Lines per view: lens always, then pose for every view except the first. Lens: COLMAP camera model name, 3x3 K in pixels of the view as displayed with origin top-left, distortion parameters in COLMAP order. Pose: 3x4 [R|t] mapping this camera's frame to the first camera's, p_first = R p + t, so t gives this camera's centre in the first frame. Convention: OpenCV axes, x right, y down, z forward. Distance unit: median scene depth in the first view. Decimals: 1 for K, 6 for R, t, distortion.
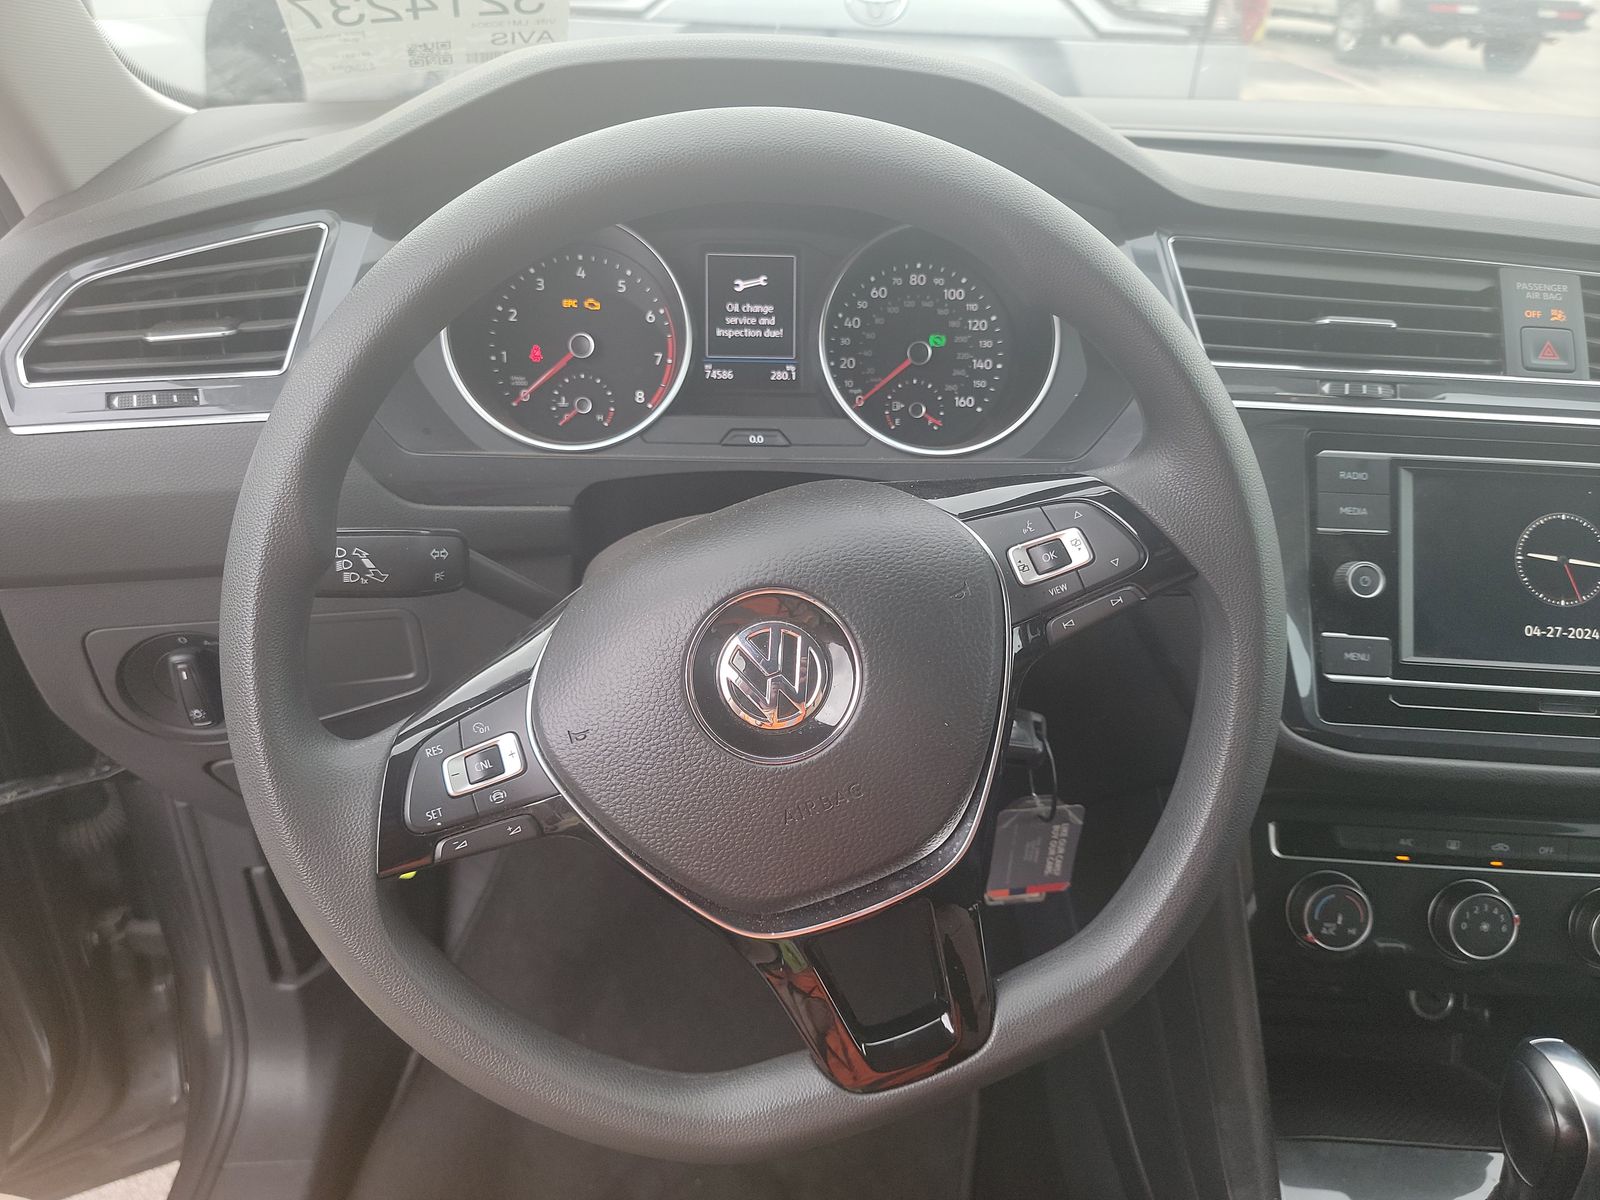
lens RADIAL K [[1118.6, 0, 789.2], [0, 1118.6, 616.2], [0, 0, 1]] dist [0.046145, -0.047345]
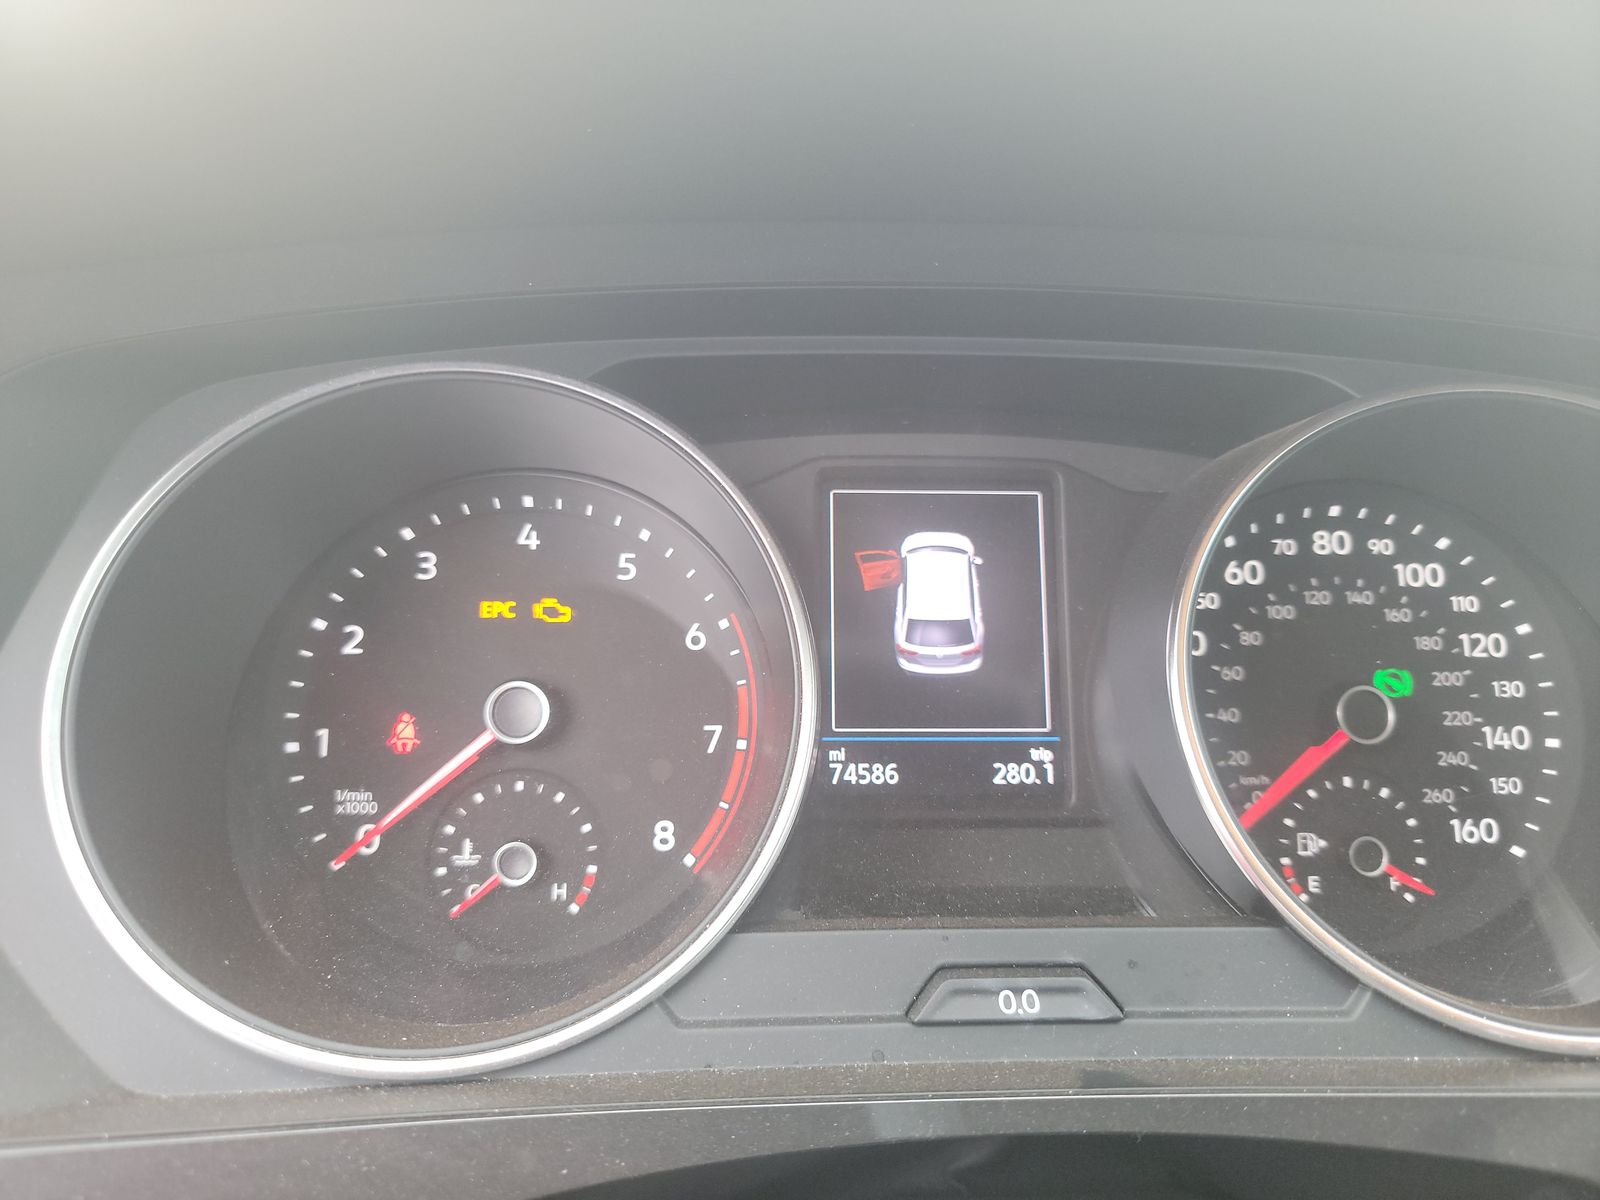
lens RADIAL K [[1118.6, 0, 805.0], [0, 1118.6, 601.9], [0, 0, 1]] dist [0.046145, -0.047345]
pose [[0.999754, -0.015271, -0.016096, -0.078148], [0.010137, 0.959691, -0.280875, -0.166718], [0.019737, 0.280643, 0.959609, 0.614972]]
